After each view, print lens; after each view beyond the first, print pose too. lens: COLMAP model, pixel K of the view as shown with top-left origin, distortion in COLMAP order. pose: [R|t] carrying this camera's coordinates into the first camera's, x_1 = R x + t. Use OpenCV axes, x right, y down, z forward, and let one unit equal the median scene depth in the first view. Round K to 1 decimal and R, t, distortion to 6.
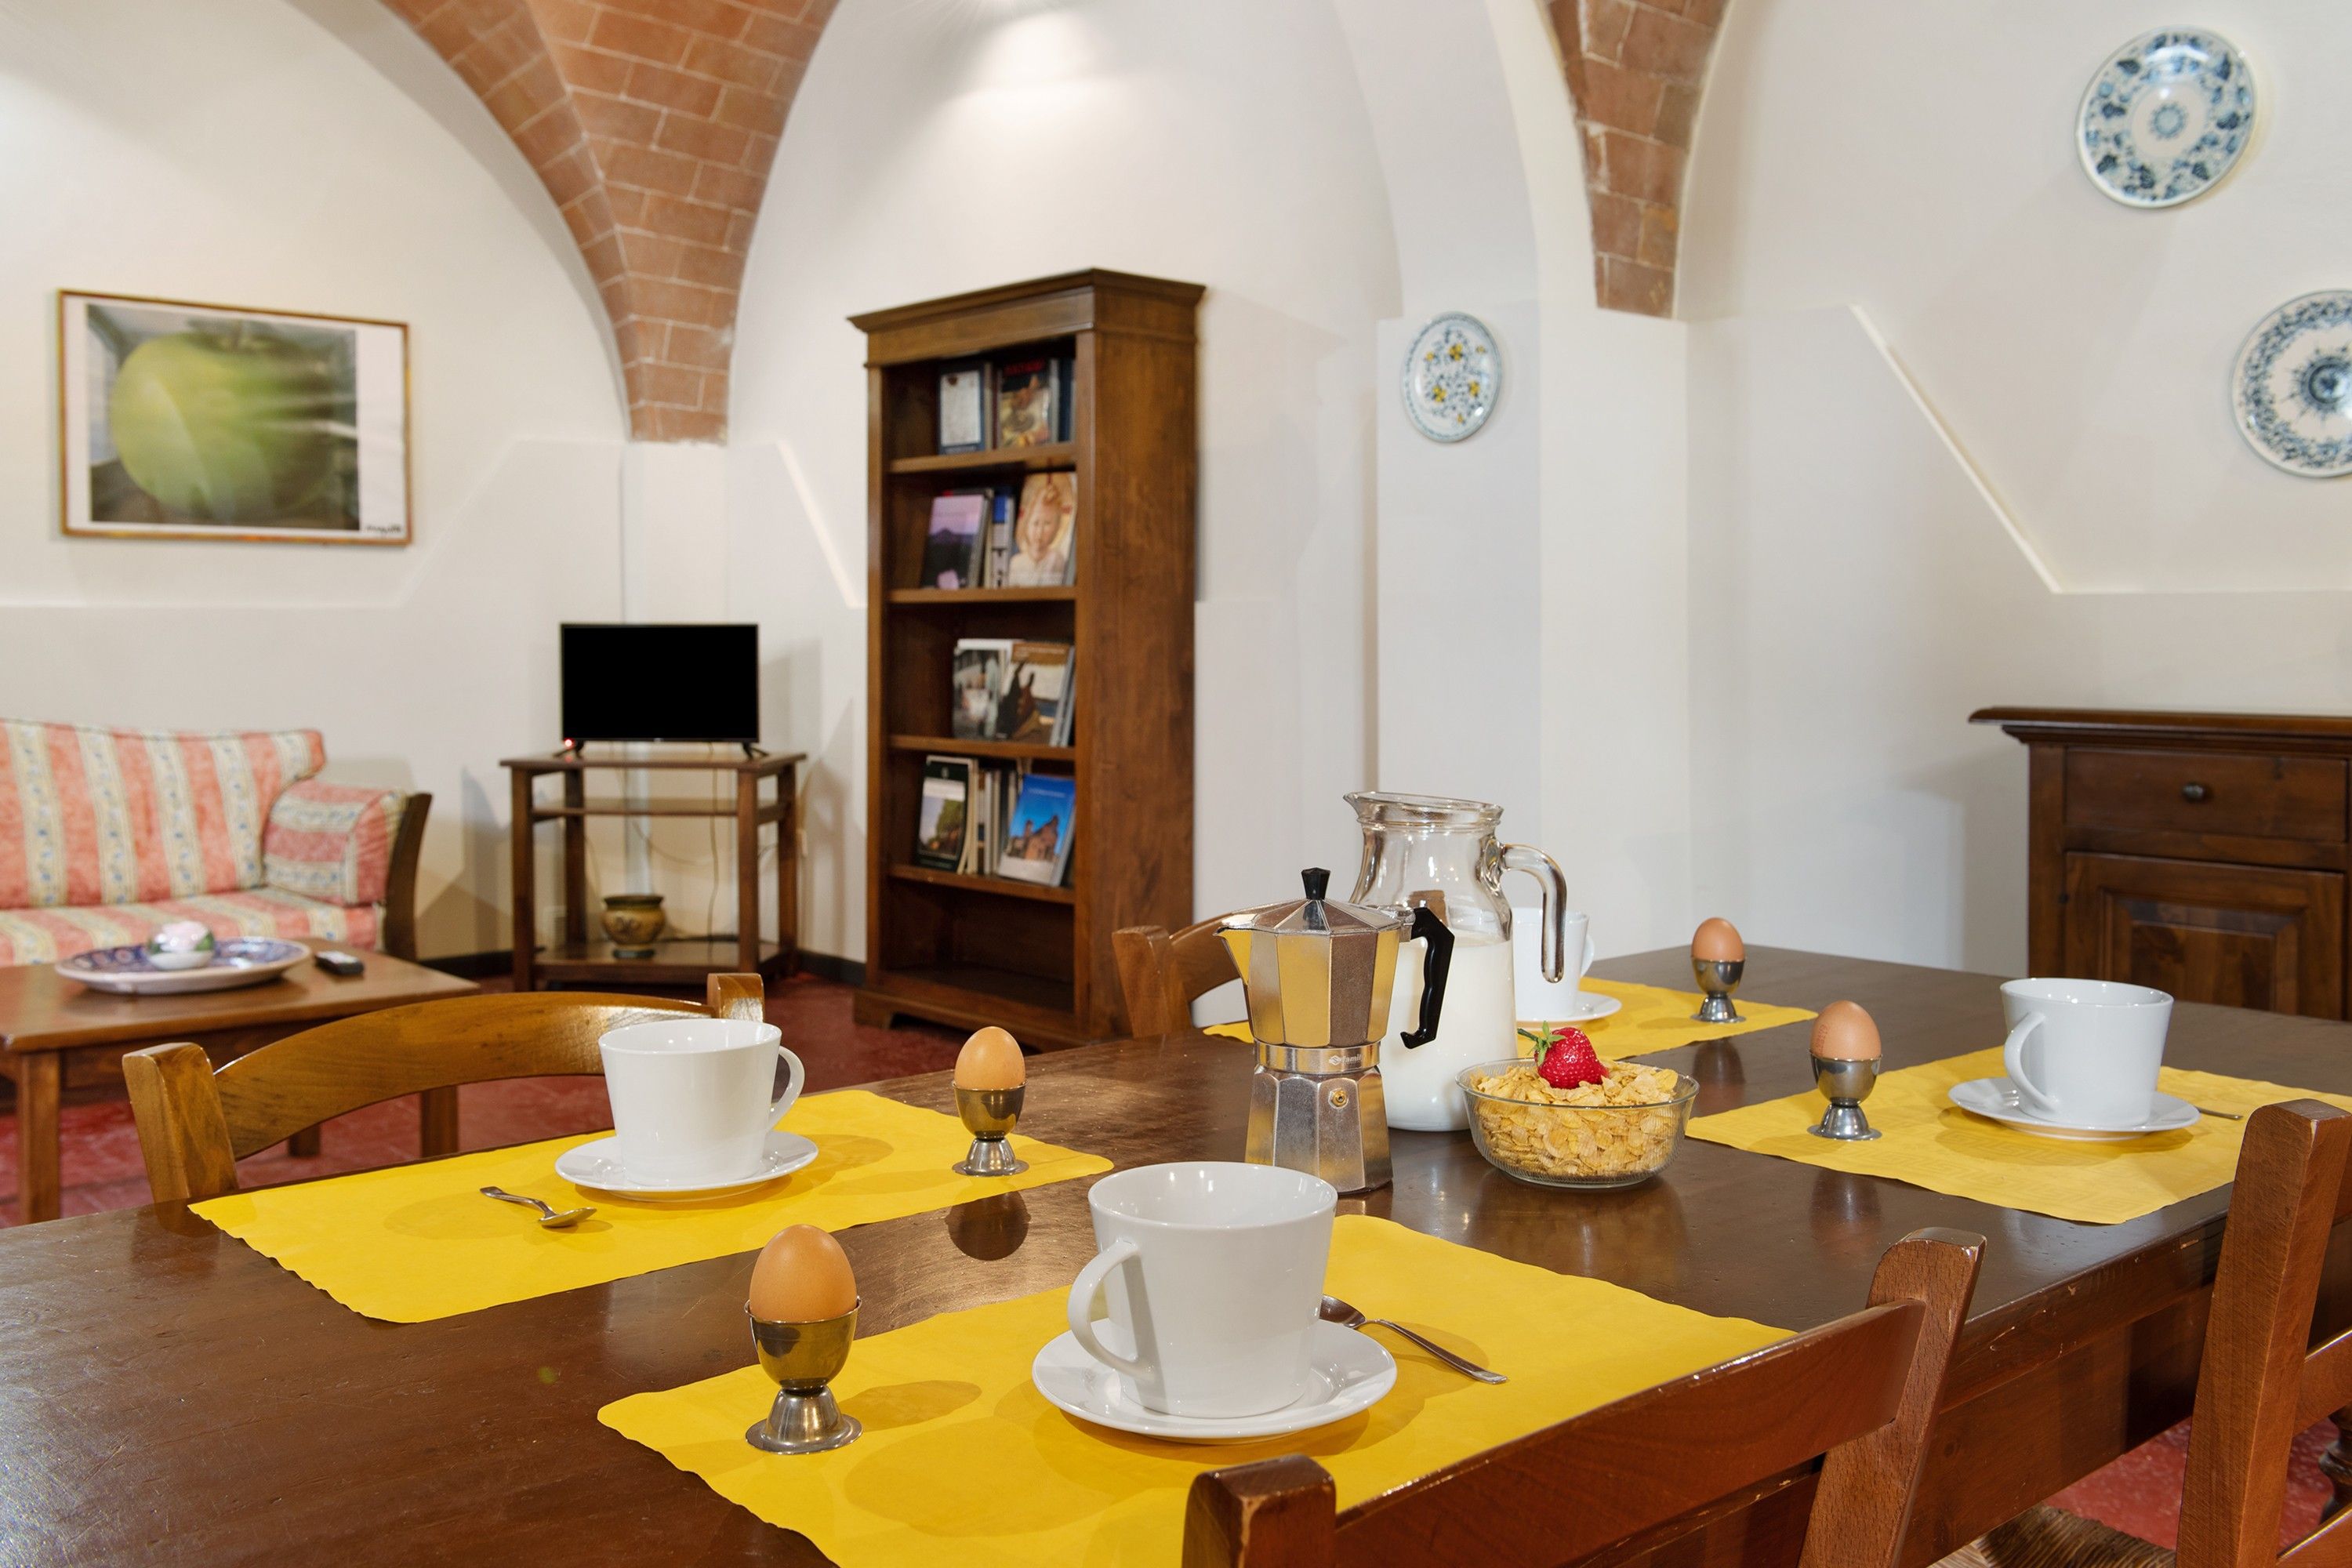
lens RADIAL K [[2144.5, 0, 1176.0], [0, 2144.5, 784.0], [0, 0, 1]] dist [-0.004962, -0.007511]
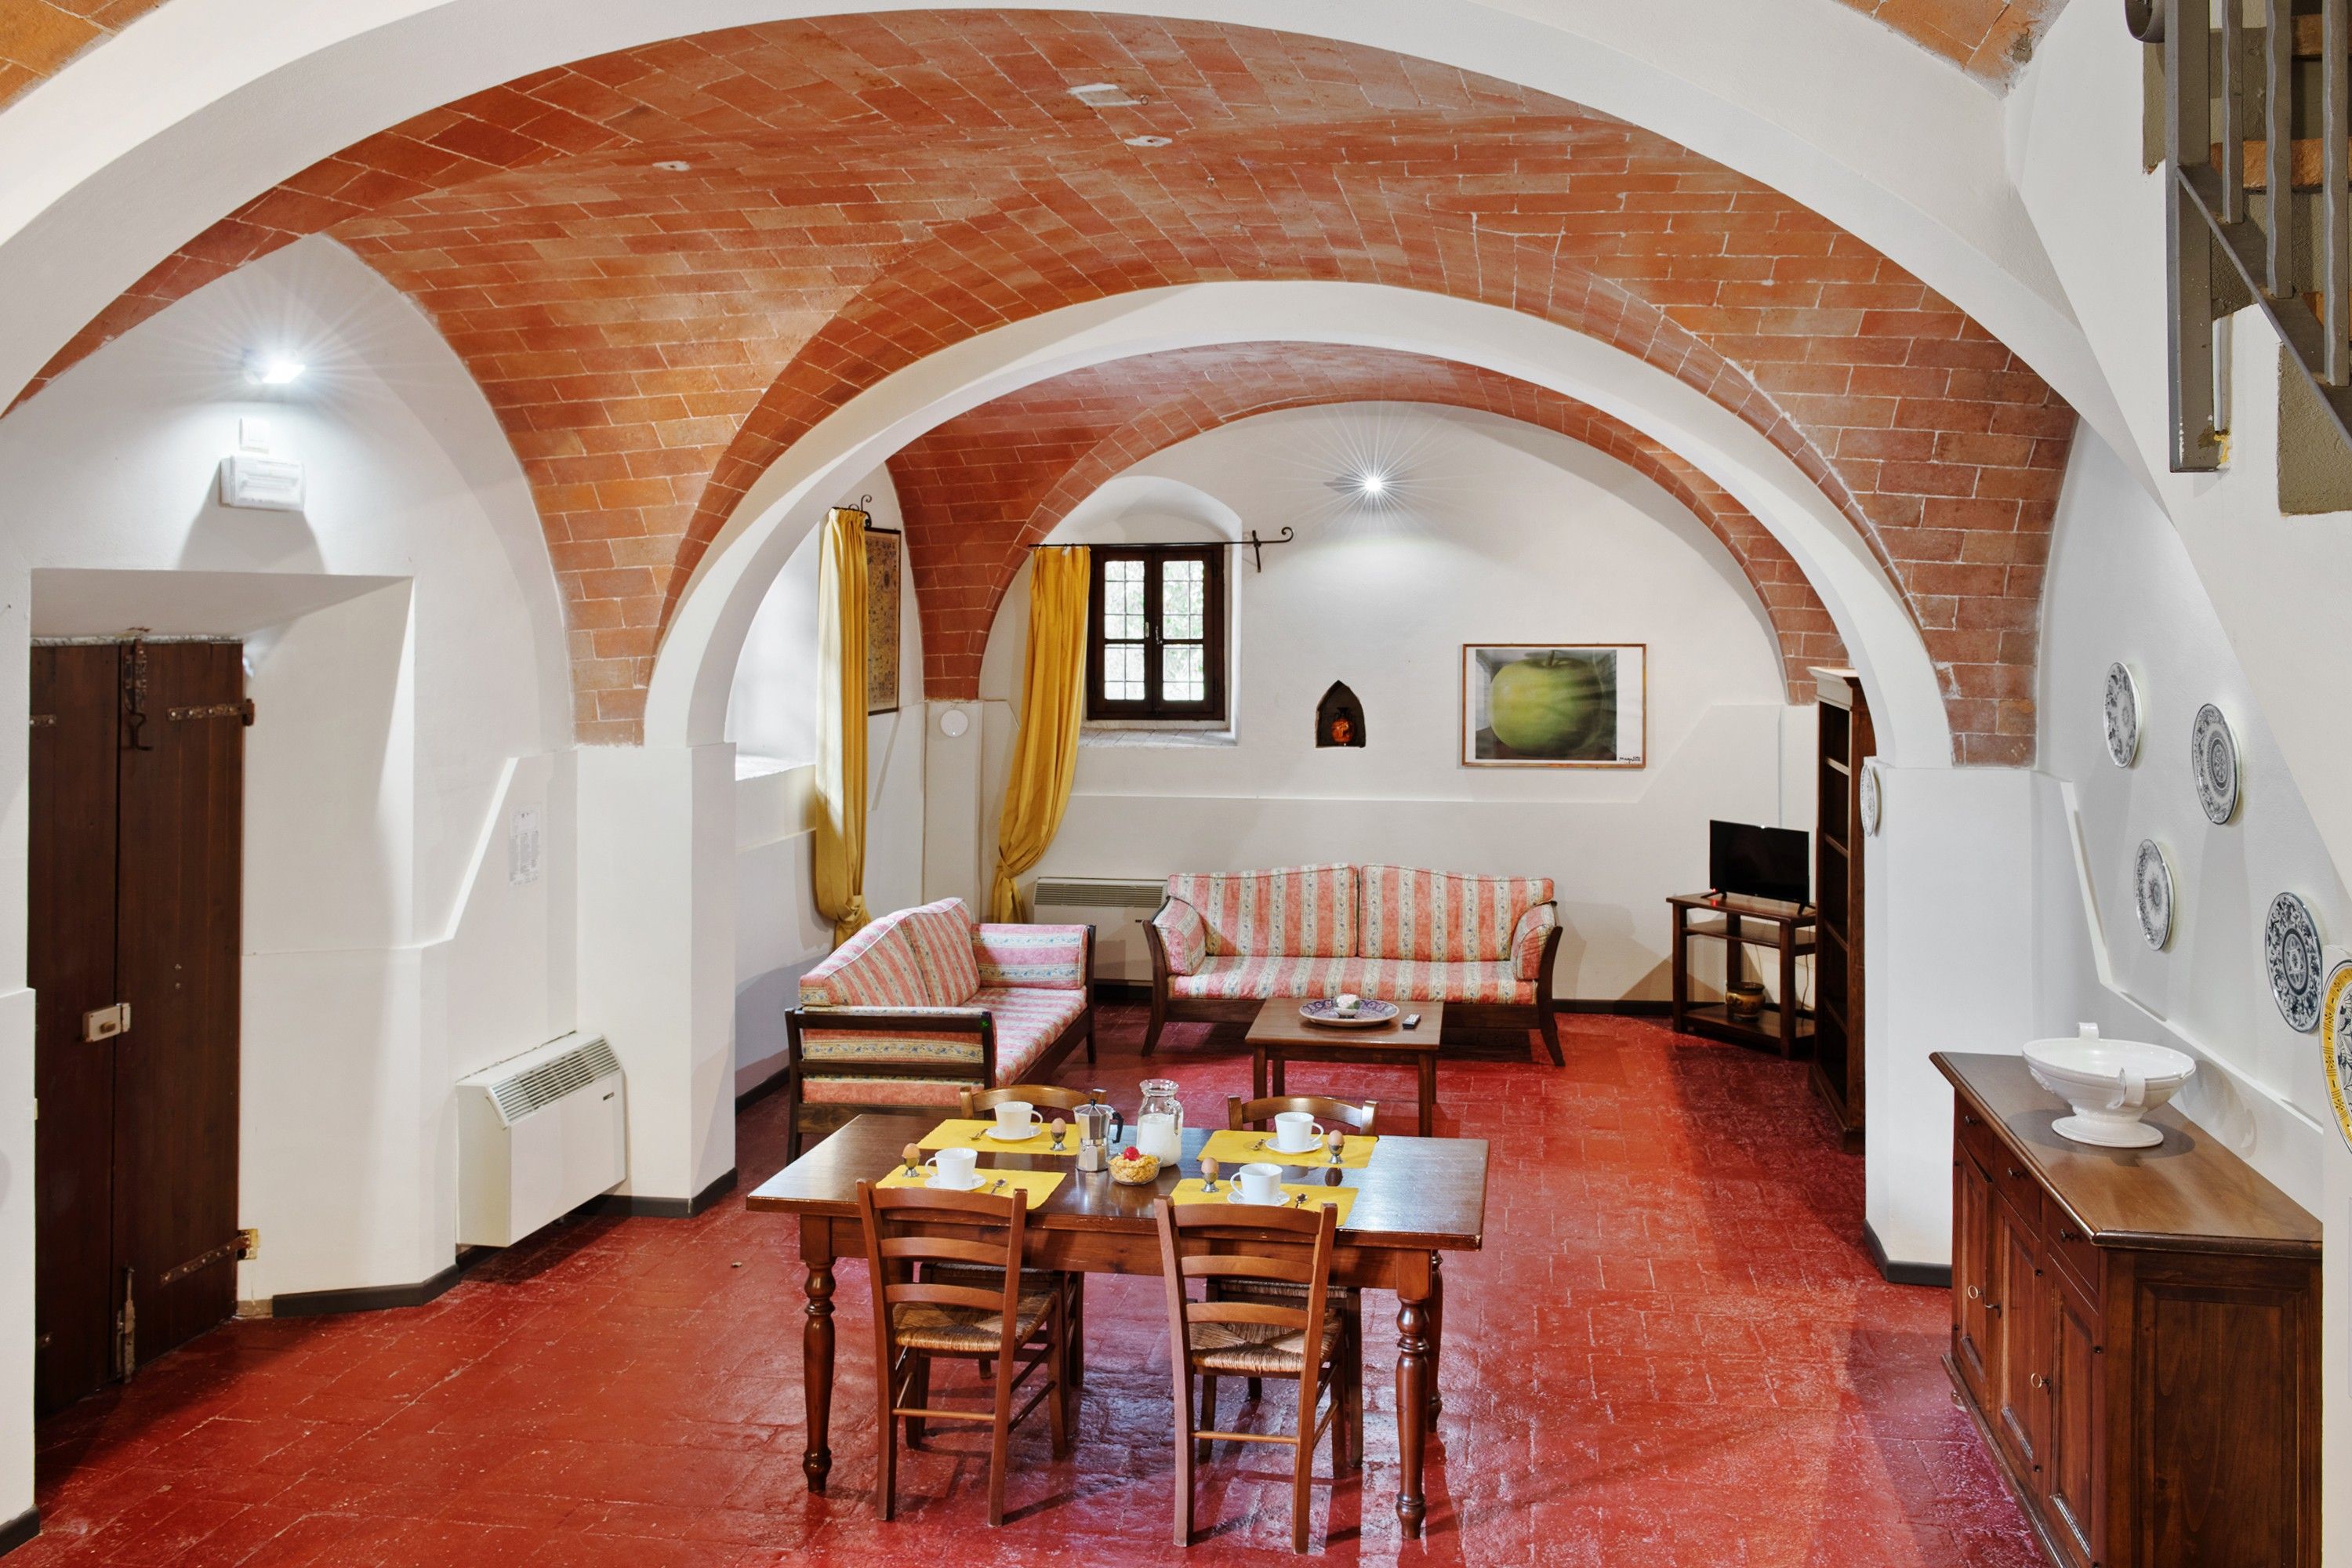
lens RADIAL K [[1879.0, 0, 1176.0], [0, 1879.0, 784.0], [0, 0, 1]] dist [-0.001846, -0.000292]
pose [[0.612267, 0.069808, -0.787563, 0.717745], [-0.046520, 0.997550, 0.052256, -0.185137], [0.789281, 0.004643, 0.614014, -0.290292]]
